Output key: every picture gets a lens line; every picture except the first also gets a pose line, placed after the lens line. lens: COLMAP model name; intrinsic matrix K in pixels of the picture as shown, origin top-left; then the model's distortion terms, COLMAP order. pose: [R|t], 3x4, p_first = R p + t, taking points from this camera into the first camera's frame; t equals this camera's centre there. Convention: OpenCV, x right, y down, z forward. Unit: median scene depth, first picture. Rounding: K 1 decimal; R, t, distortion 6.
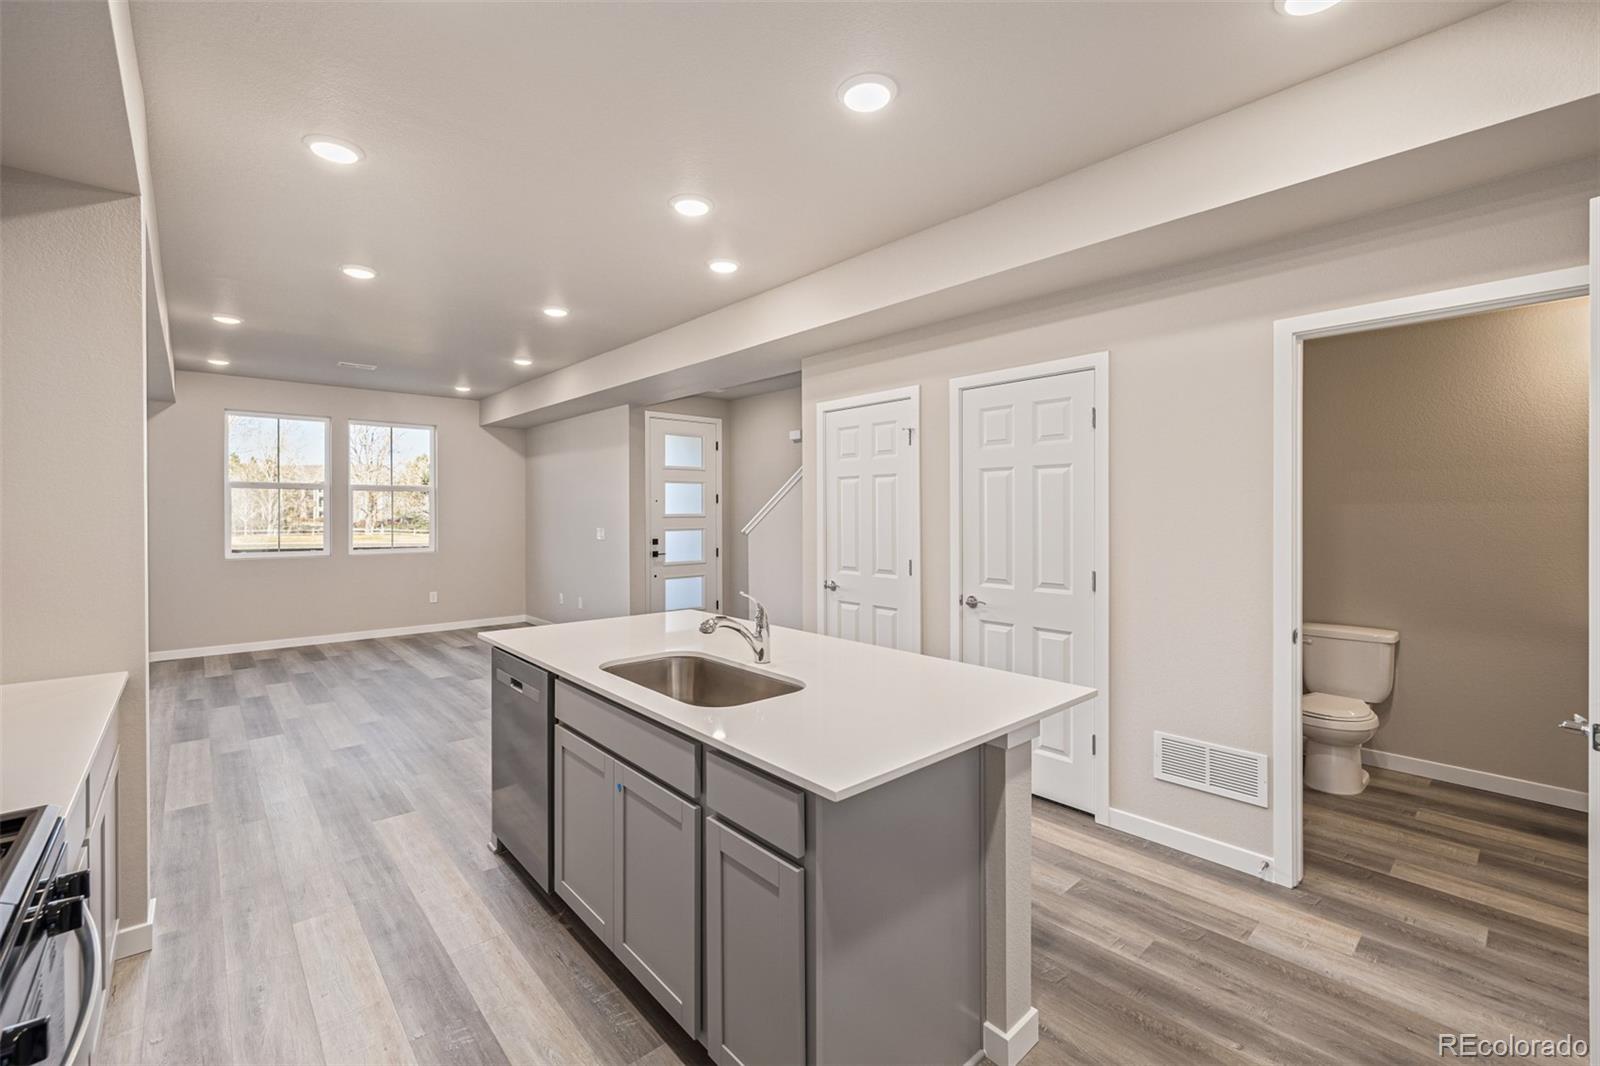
lens RADIAL K [[671.0, 0, 781.9], [0, 671.0, 508.6], [0, 0, 1]] dist [-0.001327, 0.001082]
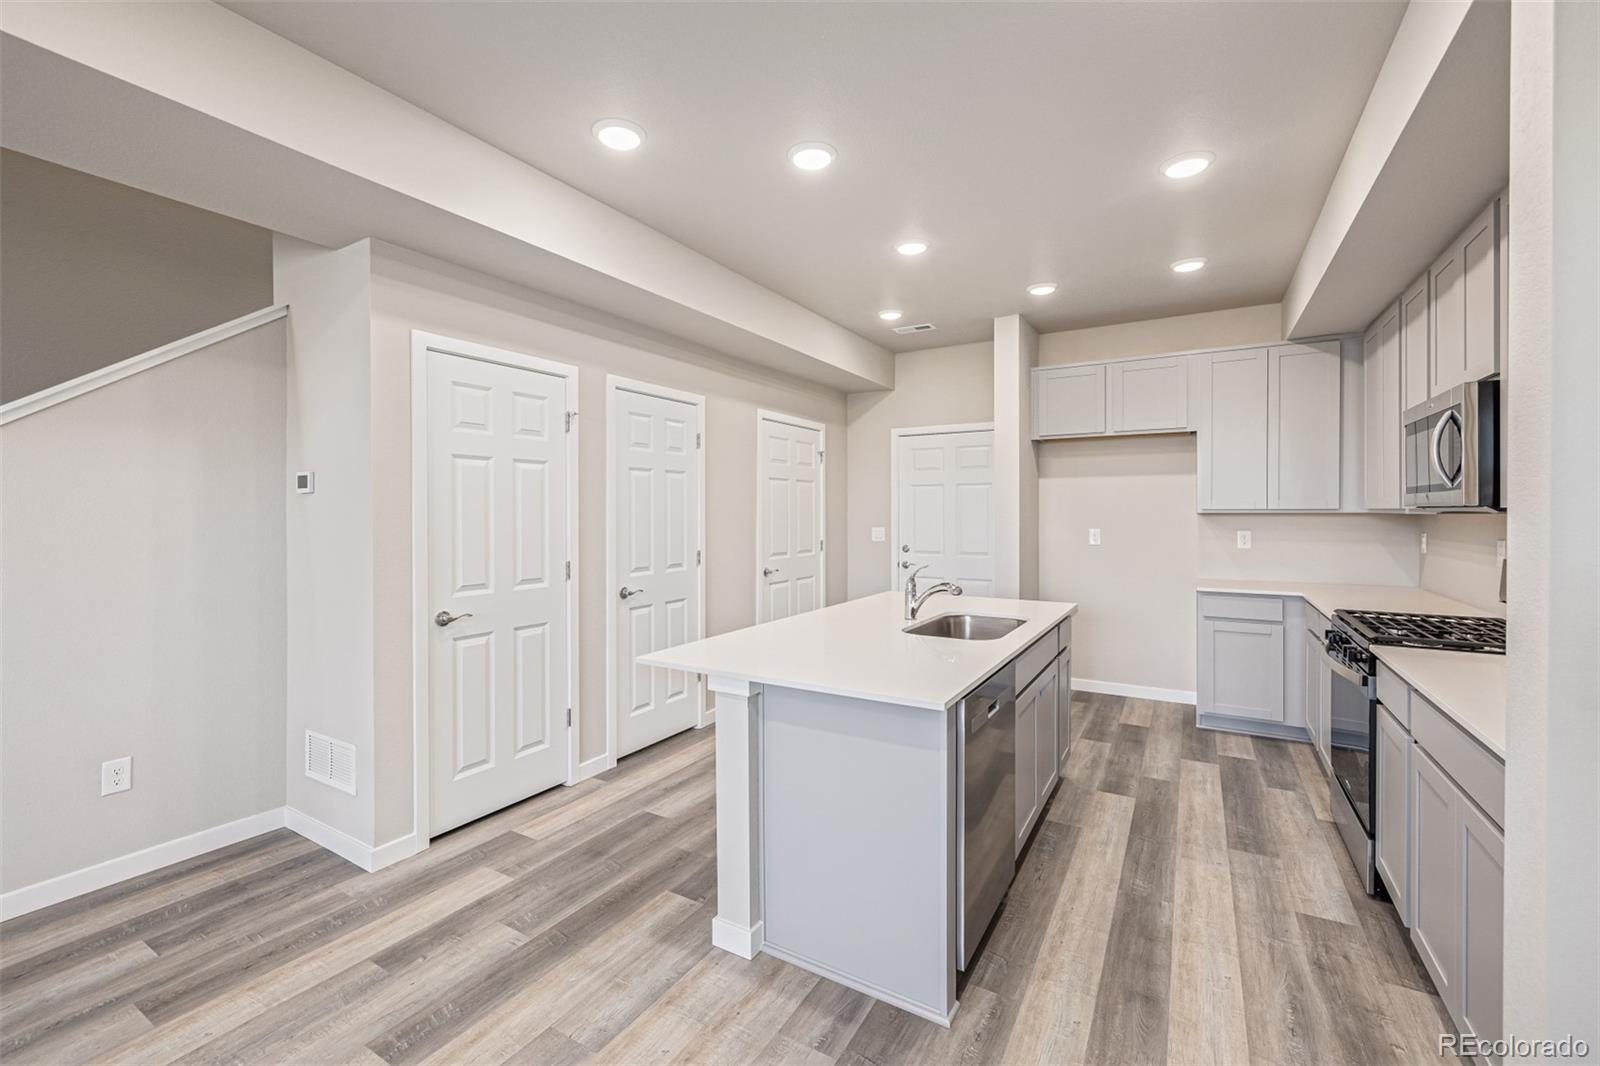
lens RADIAL K [[671.0, 0, 790.1], [0, 671.0, 519.6], [0, 0, 1]] dist [-0.001327, 0.001082]
pose [[-0.306477, -0.006837, 0.951853, -1.082656], [-0.002321, 0.999977, 0.006435, 0.021121], [-0.951875, -0.000237, -0.306486, 1.459205]]
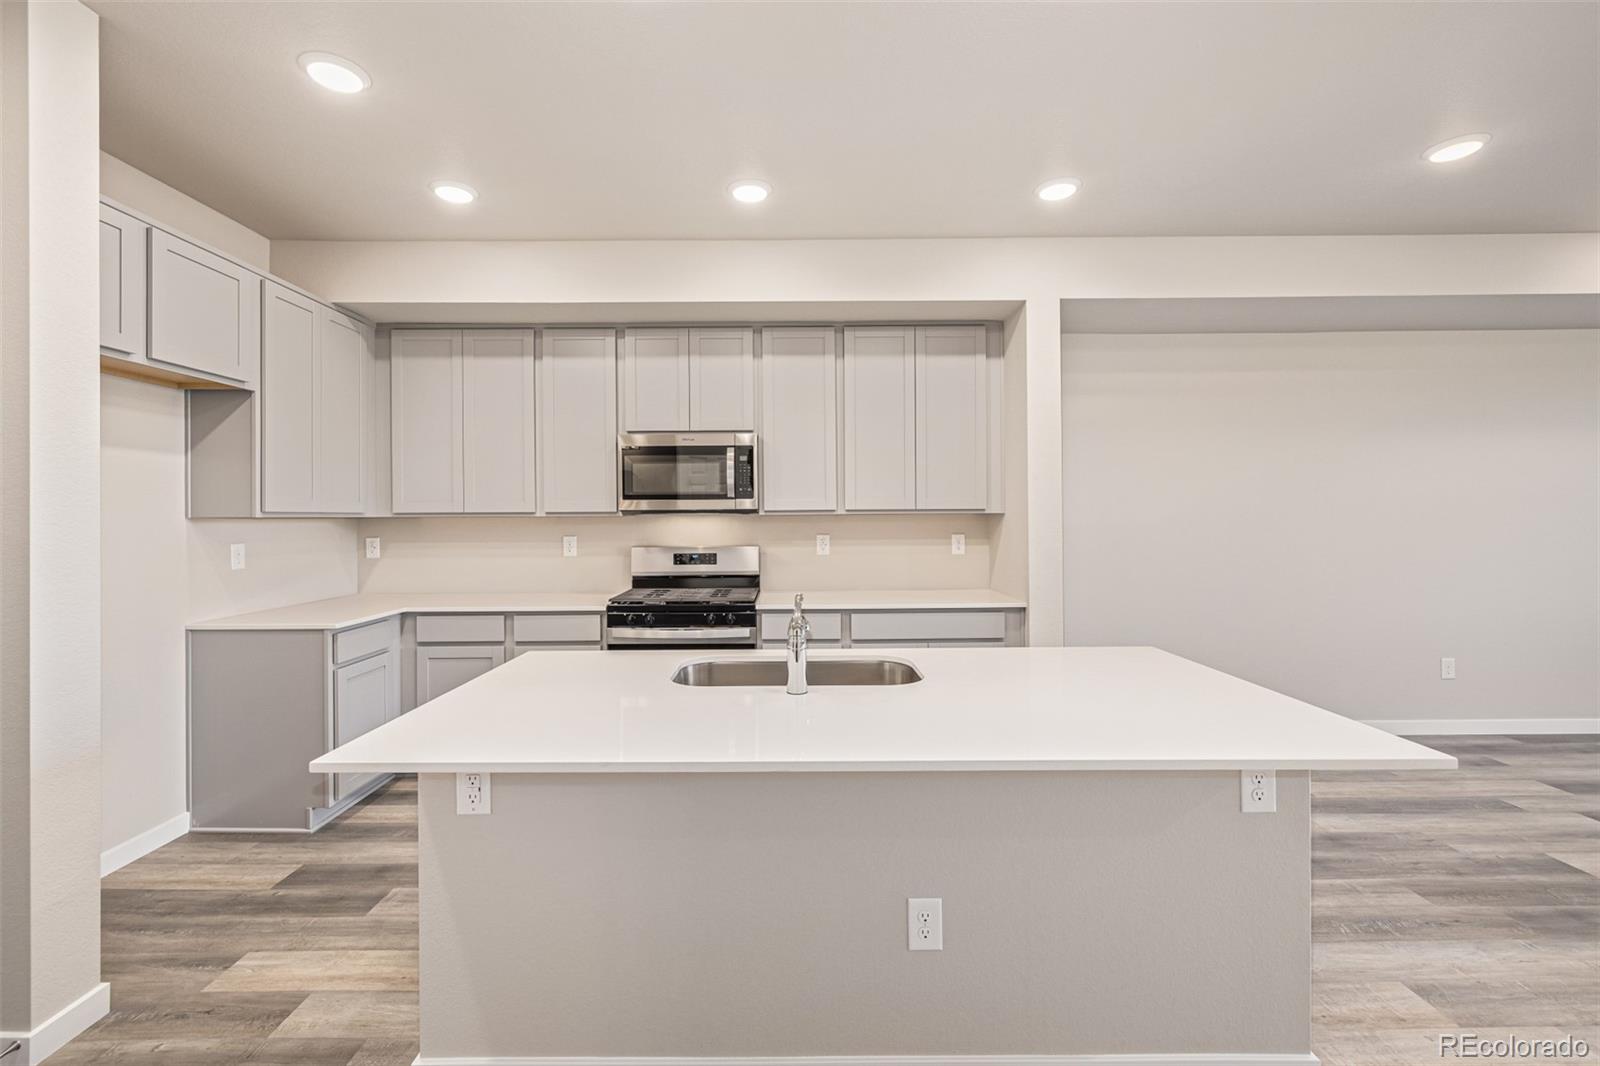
lens RADIAL K [[671.0, 0, 786.5], [0, 671.0, 519.8], [0, 0, 1]] dist [-0.001327, 0.001082]
pose [[-0.654064, 0.009628, -0.756378, 0.493362], [0.012048, 0.999925, 0.002309, 0.026267], [0.756343, -0.007603, -0.654131, 1.331267]]
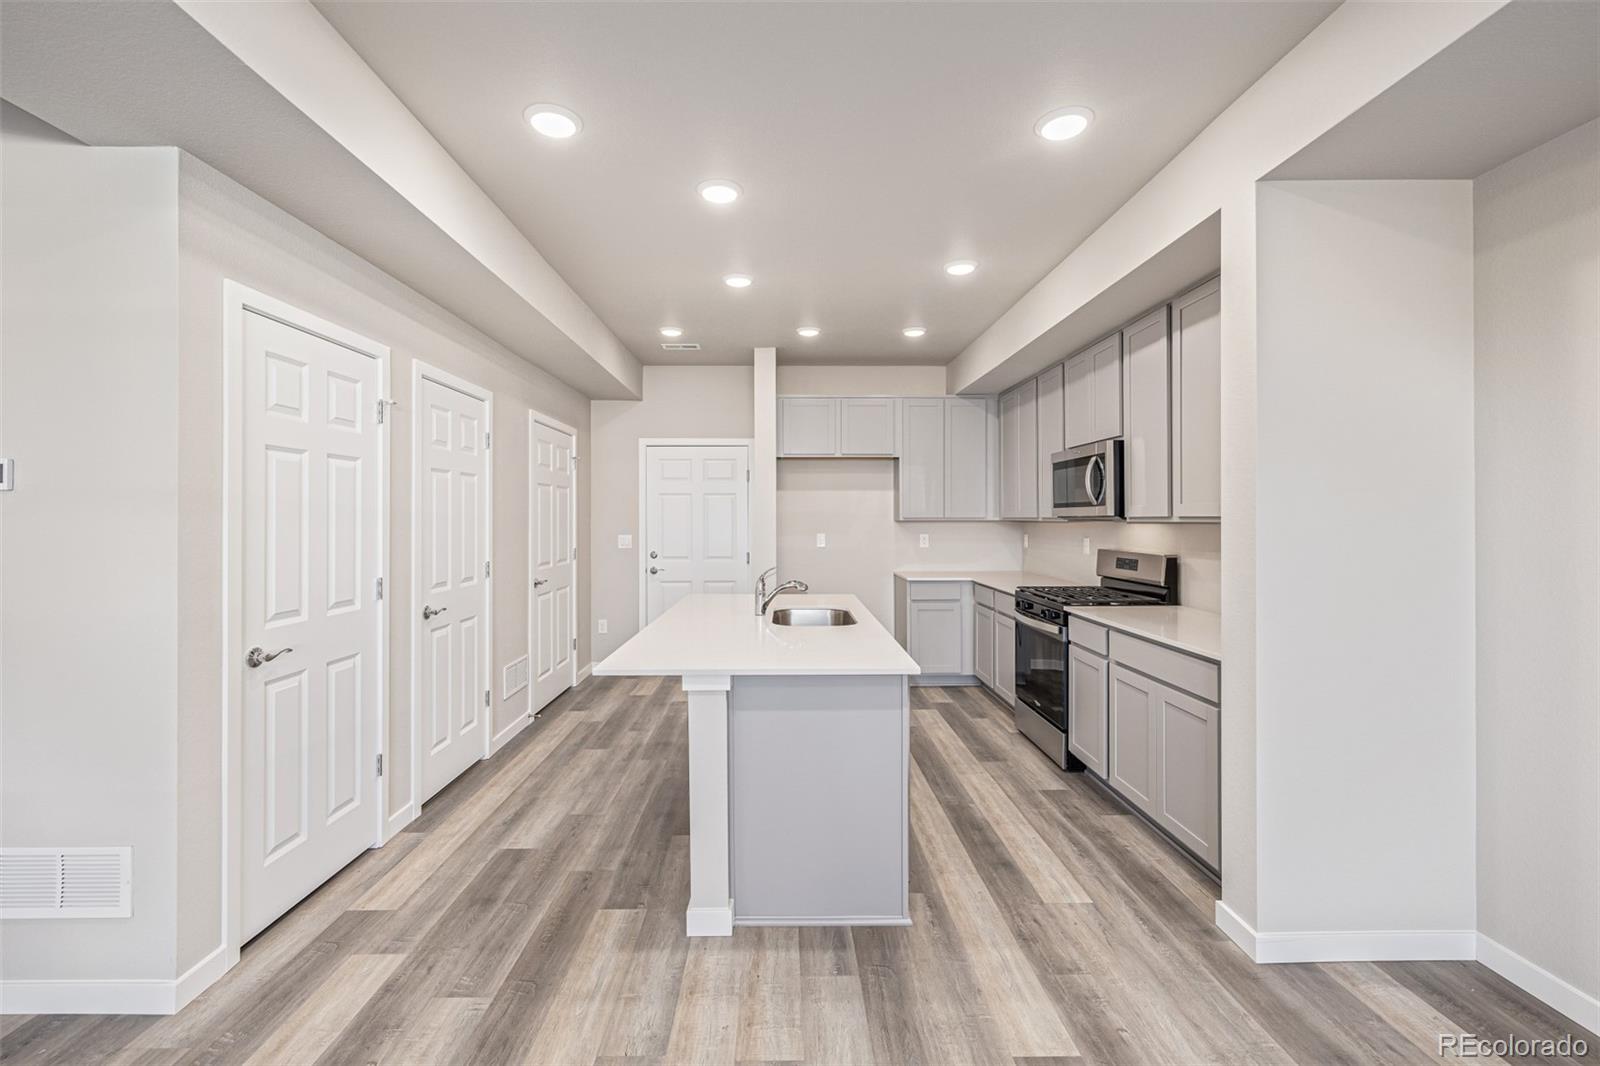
lens RADIAL K [[671.0, 0, 789.0], [0, 671.0, 519.2], [0, 0, 1]] dist [-0.001327, 0.001082]
pose [[-0.761516, 0.003804, 0.648135, -0.927456], [0.000089, 0.999983, -0.005764, 0.022286], [-0.648146, -0.004331, -0.761504, 1.866603]]
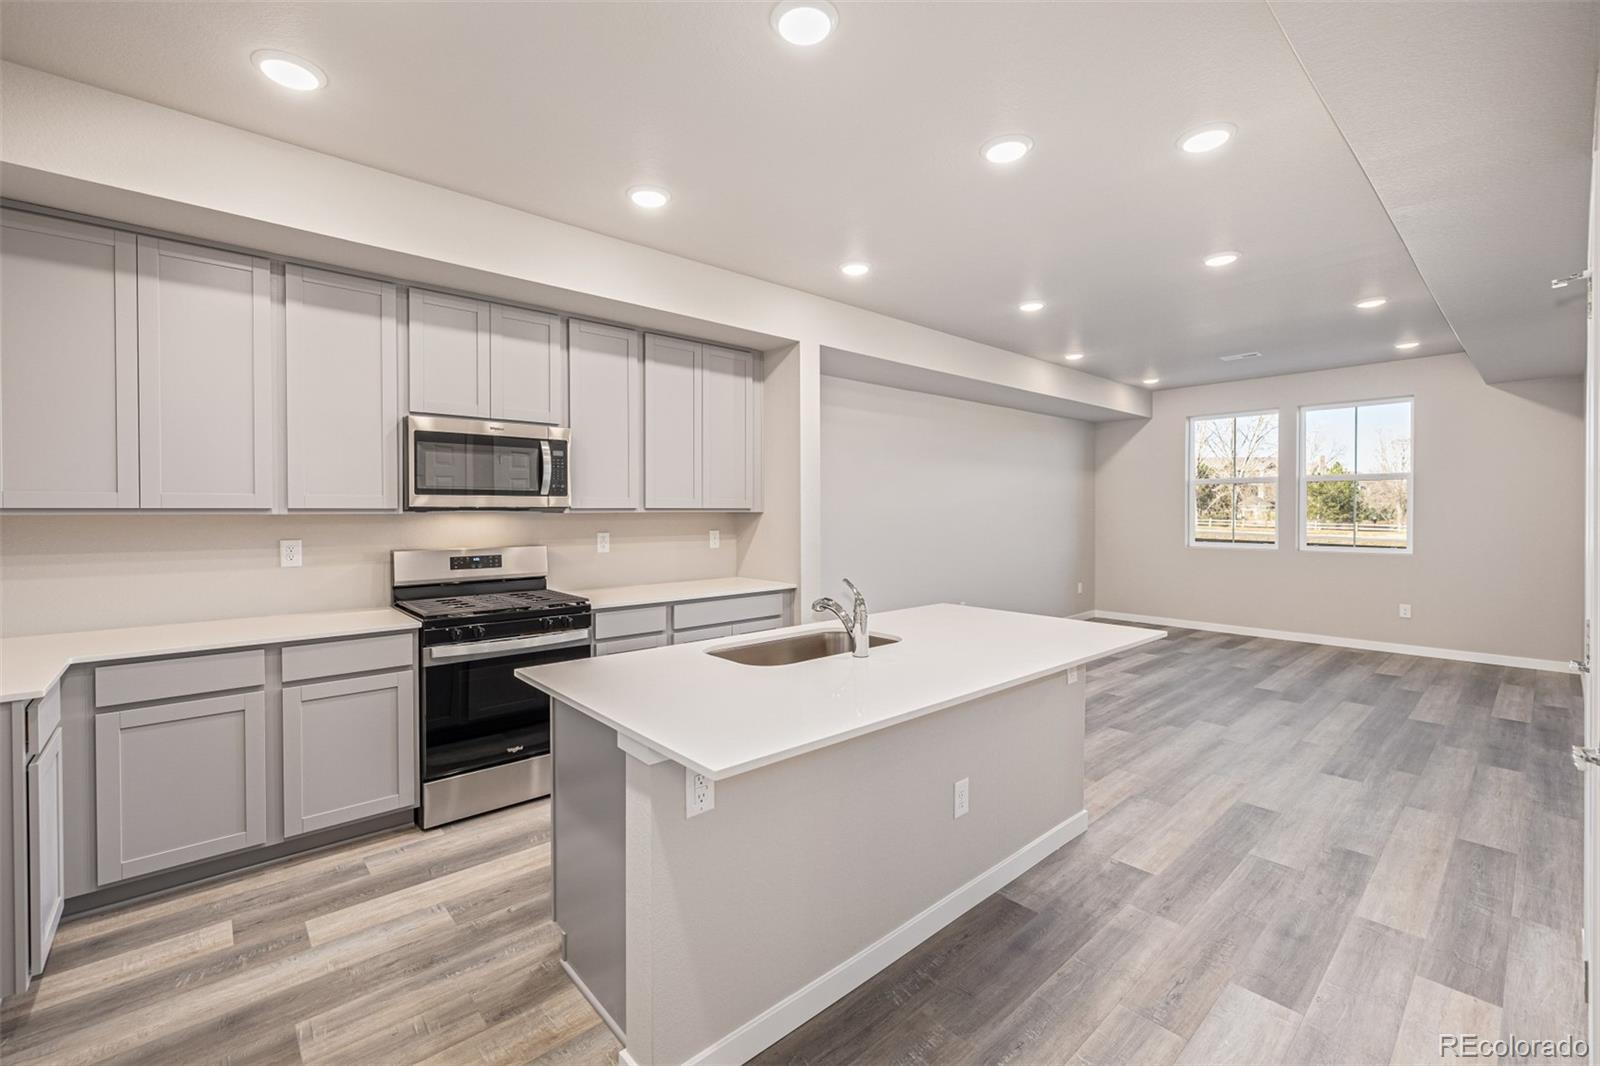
lens RADIAL K [[671.0, 0, 787.3], [0, 671.0, 522.4], [0, 0, 1]] dist [-0.001327, 0.001082]
pose [[0.003504, 0.019497, -0.999804, 0.826647], [0.007831, 0.999779, 0.019524, 0.014428], [0.999963, -0.007898, 0.003351, 0.800937]]
